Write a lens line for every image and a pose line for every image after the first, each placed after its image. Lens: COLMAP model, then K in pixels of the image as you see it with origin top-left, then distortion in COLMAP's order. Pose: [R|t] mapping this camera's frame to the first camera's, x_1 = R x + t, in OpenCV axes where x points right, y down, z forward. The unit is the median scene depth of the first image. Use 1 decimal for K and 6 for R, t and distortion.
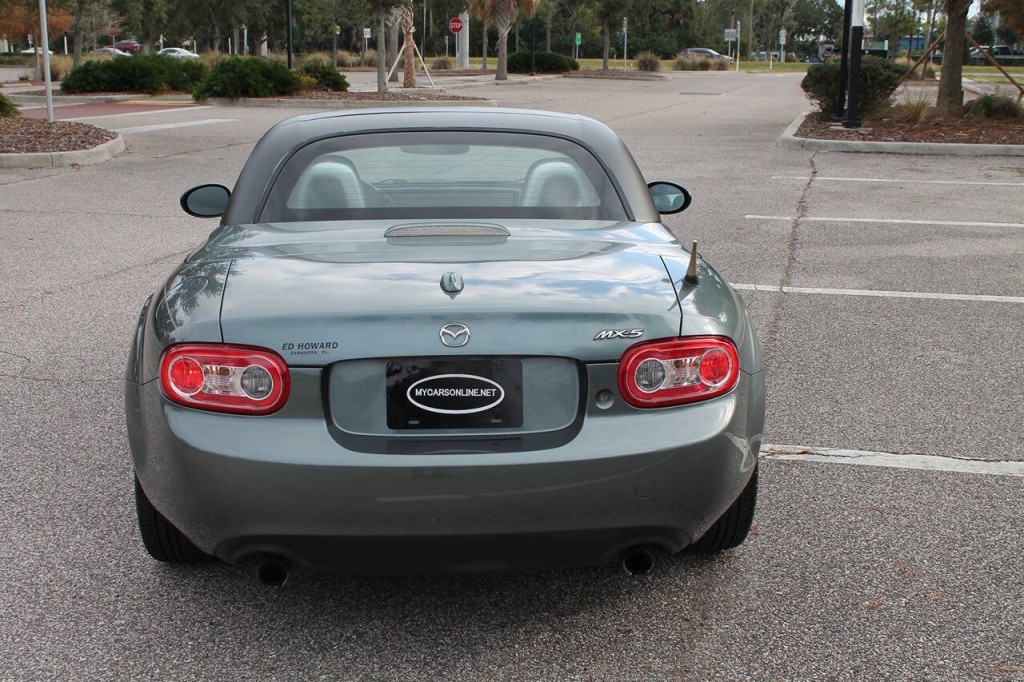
lens RADIAL K [[1211.9, 0, 507.6], [0, 1211.9, 346.4], [0, 0, 1]] dist [-0.126007, 0.209530]
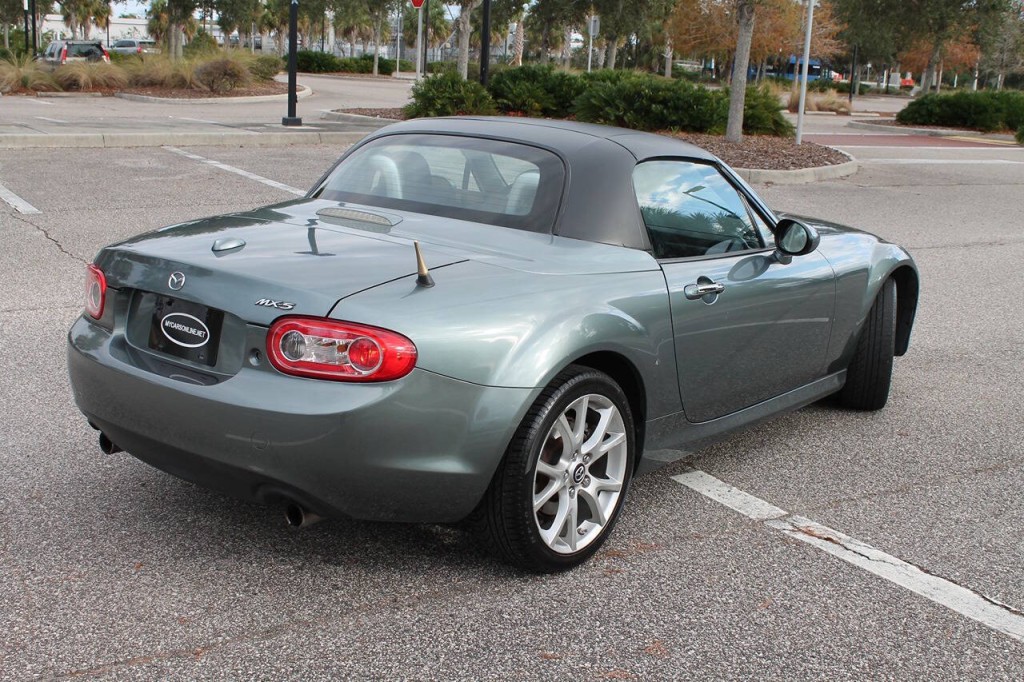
lens RADIAL K [[1211.9, 0, 507.6], [0, 1211.9, 346.4], [0, 0, 1]] dist [-0.126007, 0.209530]
pose [[0.732065, 0.183882, -0.655948, 0.193512], [-0.202676, 0.978069, 0.047987, -0.013500], [0.650386, 0.097815, 0.753279, 0.055084]]
